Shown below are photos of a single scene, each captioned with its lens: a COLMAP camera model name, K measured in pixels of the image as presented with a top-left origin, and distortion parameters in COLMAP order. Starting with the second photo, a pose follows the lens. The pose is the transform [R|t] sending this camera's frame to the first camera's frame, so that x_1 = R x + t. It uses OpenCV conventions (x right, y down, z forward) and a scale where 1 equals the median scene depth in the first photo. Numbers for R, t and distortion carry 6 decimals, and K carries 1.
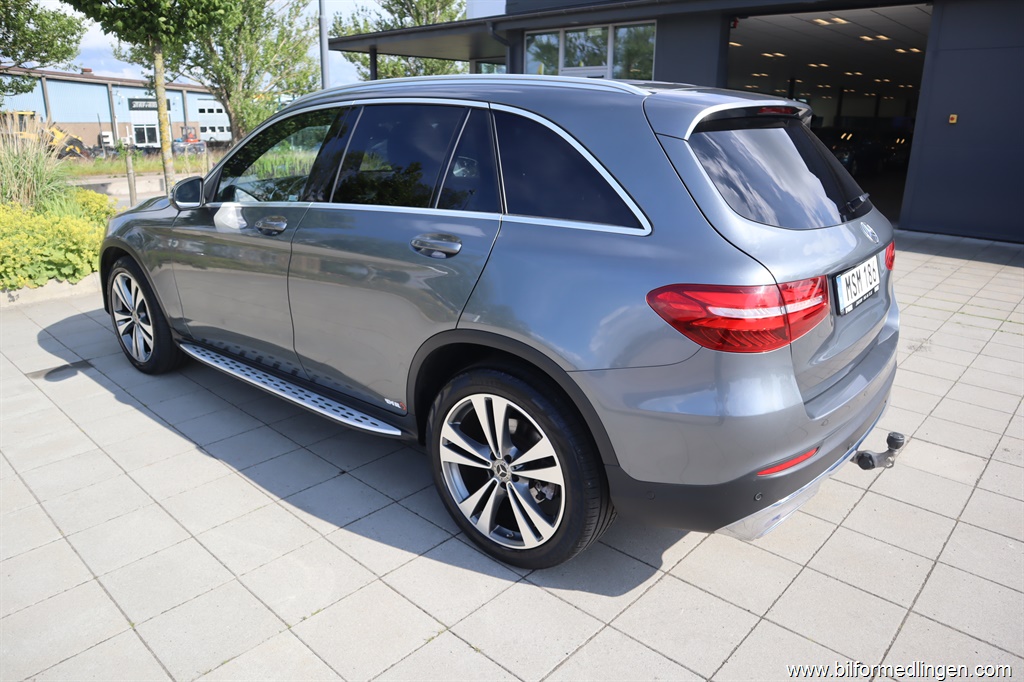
lens RADIAL K [[708.3, 0, 512.0], [0, 708.3, 341.0], [0, 0, 1]] dist [-0.123546, 0.073011]
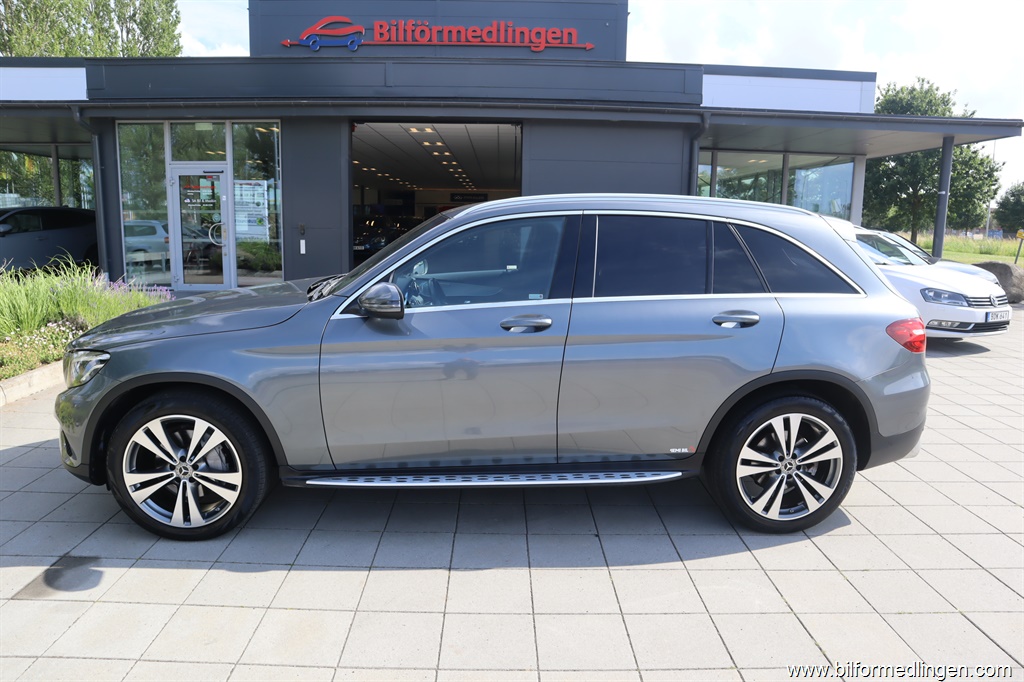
lens RADIAL K [[708.3, 0, 512.0], [0, 708.3, 341.0], [0, 0, 1]] dist [-0.123546, 0.073011]
pose [[0.721979, -0.117909, 0.681795, -1.080390], [0.199631, 0.978966, -0.042096, -0.096489], [-0.662491, 0.166500, 0.730331, 0.231273]]
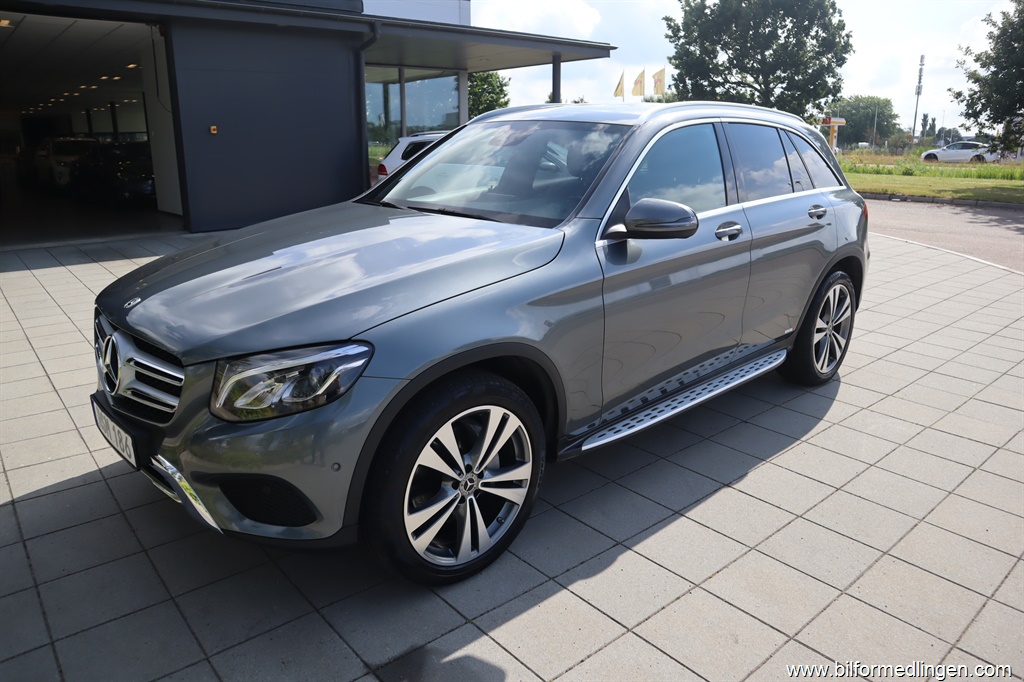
lens RADIAL K [[708.3, 0, 512.0], [0, 708.3, 341.0], [0, 0, 1]] dist [-0.123546, 0.073011]
pose [[0.120350, -0.284880, 0.950978, -1.424899], [0.303238, 0.922706, 0.238035, -0.358134], [-0.945284, 0.259725, 0.197434, 1.128180]]
